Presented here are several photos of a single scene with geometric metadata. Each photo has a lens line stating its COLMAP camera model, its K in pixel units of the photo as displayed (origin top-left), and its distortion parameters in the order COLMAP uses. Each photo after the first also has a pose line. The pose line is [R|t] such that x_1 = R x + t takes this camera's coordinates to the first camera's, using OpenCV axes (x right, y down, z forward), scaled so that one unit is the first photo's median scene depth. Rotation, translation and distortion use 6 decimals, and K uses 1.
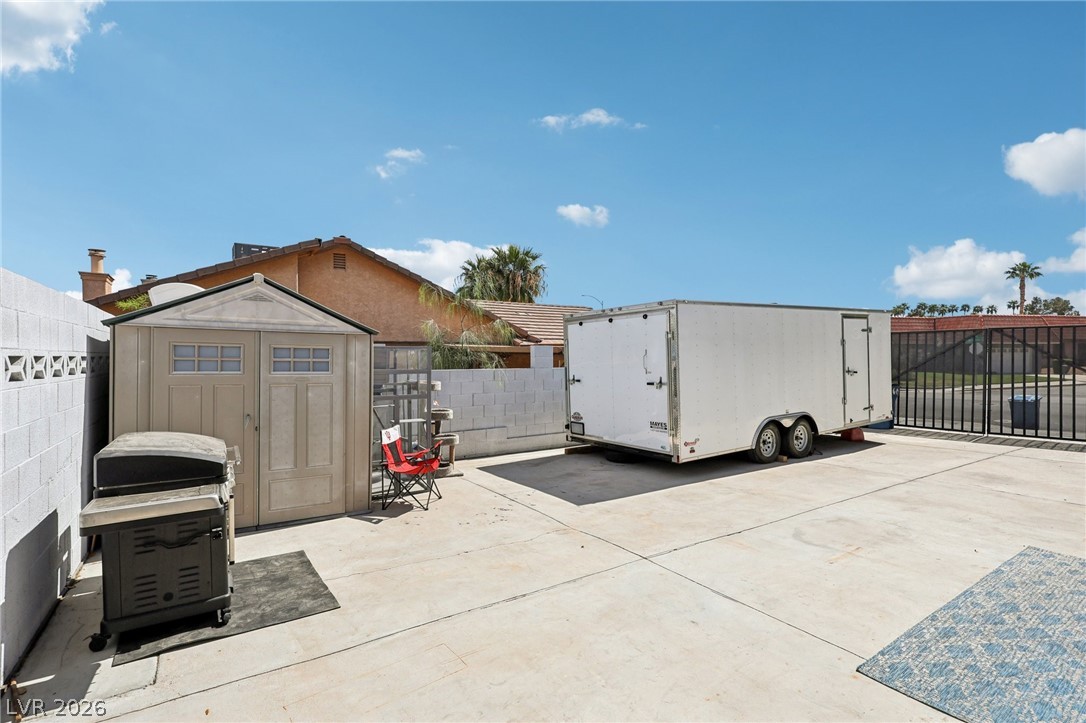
lens RADIAL K [[499.0, 0, 543.0], [0, 499.0, 361.5], [0, 0, 1]] dist [-0.000435, 0.000064]
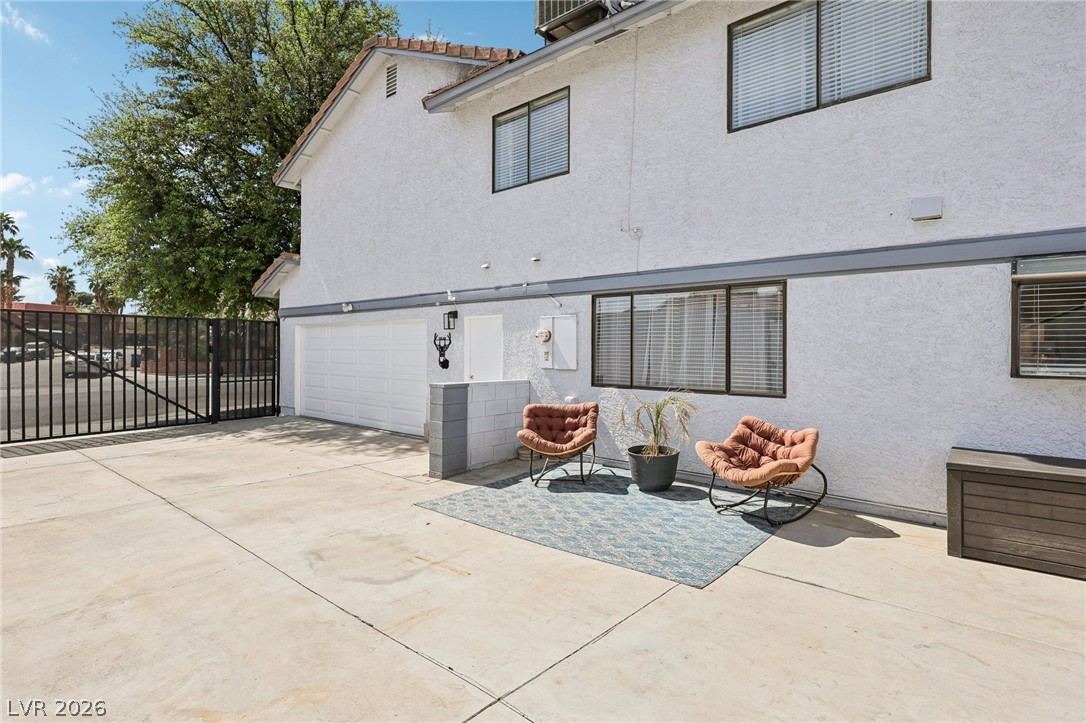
lens RADIAL K [[570.9, 0, 546.5], [0, 570.9, 349.6], [0, 0, 1]] dist [0.001068, 0.000174]
pose [[-0.264216, 0.001823, 0.964462, -0.385977], [0.005063, 0.999987, -0.000503, 0.014220], [-0.964450, 0.004750, -0.264222, 1.051524]]
